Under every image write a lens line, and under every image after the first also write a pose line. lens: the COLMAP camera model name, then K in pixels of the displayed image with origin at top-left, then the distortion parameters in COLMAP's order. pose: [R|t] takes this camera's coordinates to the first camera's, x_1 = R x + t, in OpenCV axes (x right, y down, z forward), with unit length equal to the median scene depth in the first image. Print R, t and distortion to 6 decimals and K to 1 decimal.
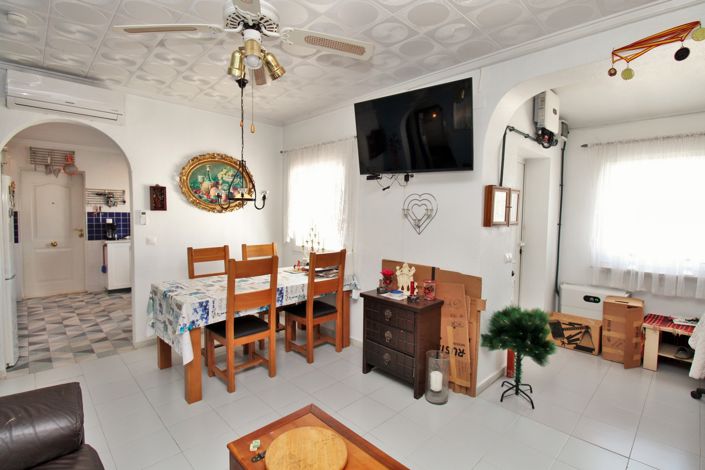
lens RADIAL K [[335.7, 0, 350.2], [0, 335.7, 230.7], [0, 0, 1]] dist [-0.005448, -0.004467]
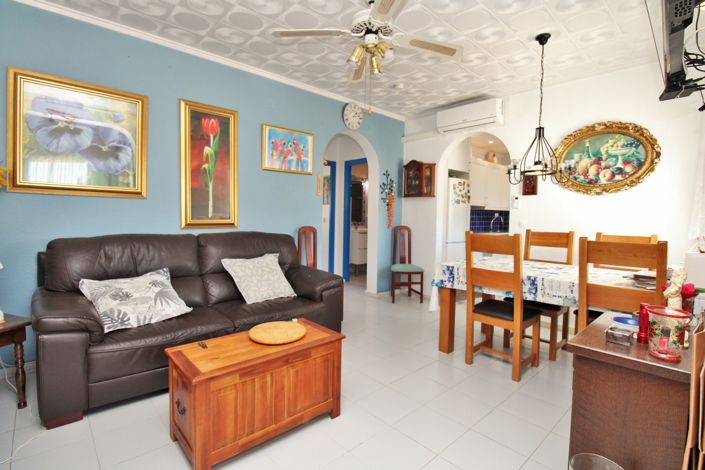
lens RADIAL K [[335.7, 0, 357.6], [0, 335.7, 228.7], [0, 0, 1]] dist [-0.005448, -0.004467]
pose [[-0.010695, 0.029356, -0.999512, 0.495725], [-0.073232, 0.996862, 0.030062, 0.053221], [0.997258, 0.073518, -0.008511, 0.493916]]
